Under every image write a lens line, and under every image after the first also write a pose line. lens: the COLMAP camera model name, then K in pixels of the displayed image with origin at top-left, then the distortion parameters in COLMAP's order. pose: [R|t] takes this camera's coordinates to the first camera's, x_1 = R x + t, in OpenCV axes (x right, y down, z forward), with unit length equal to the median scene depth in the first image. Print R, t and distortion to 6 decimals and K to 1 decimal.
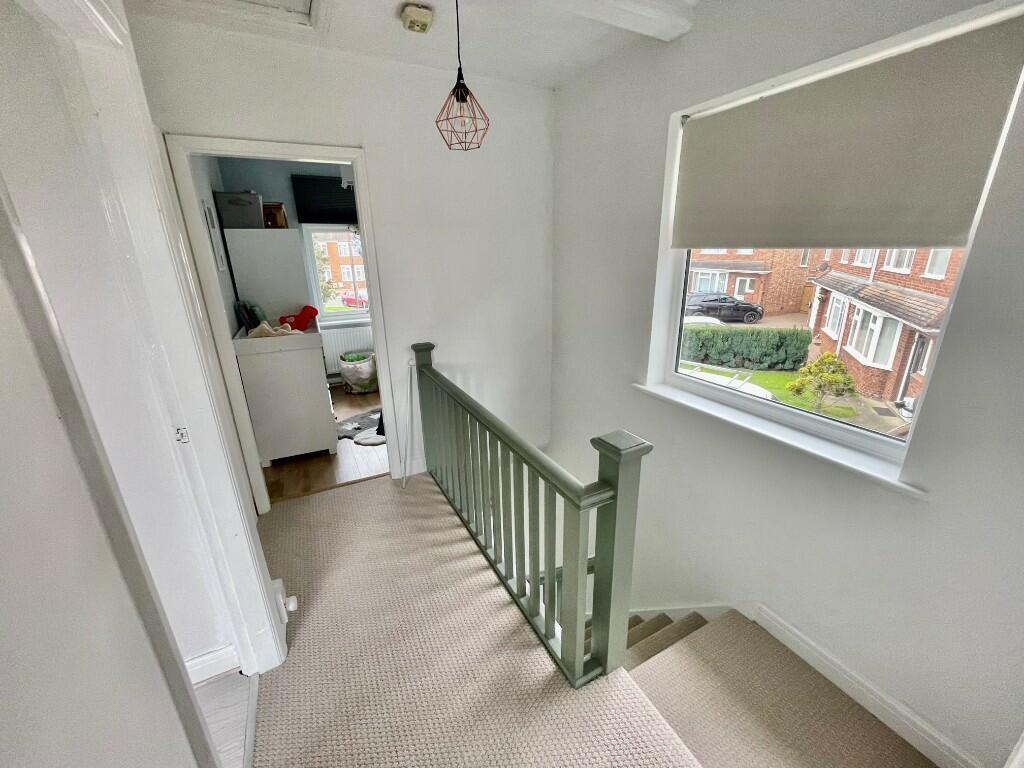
lens RADIAL K [[413.2, 0, 512.0], [0, 413.2, 384.0], [0, 0, 1]] dist [-0.000004, -0.000126]
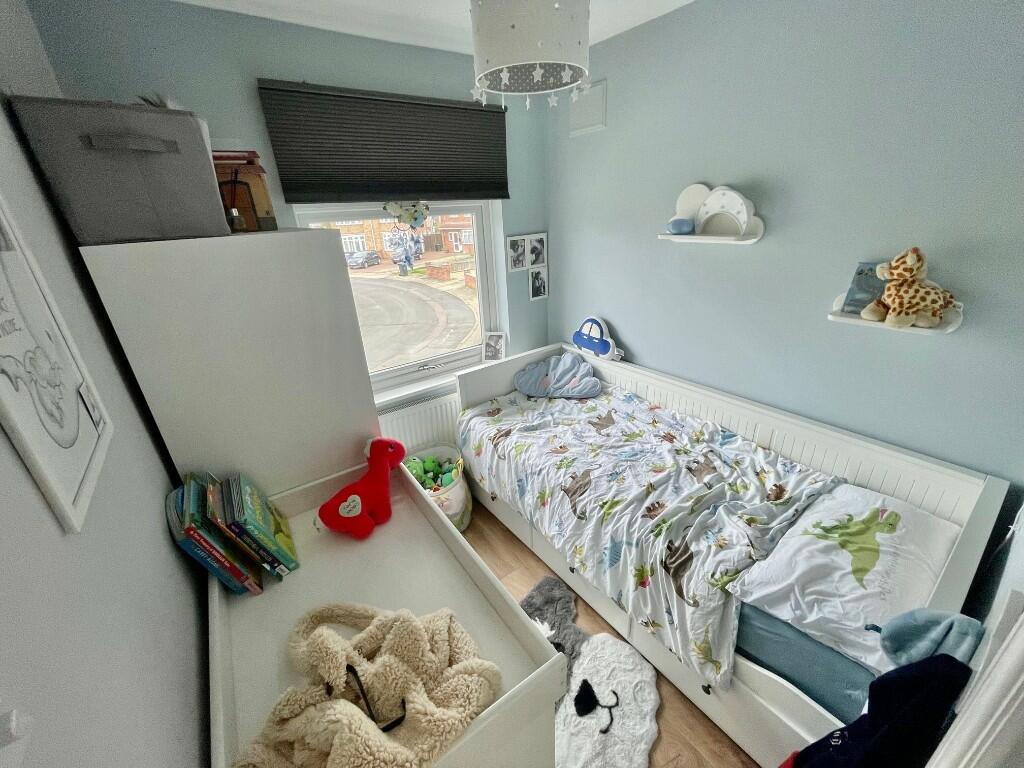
lens RADIAL K [[413.2, 0, 512.0], [0, 413.2, 384.0], [0, 0, 1]] dist [-0.000004, -0.000126]
pose [[0.987129, -0.088468, 0.133227, -0.437325], [0.077246, 0.993194, 0.087175, -0.273350], [-0.140032, -0.075761, 0.987244, 0.650794]]
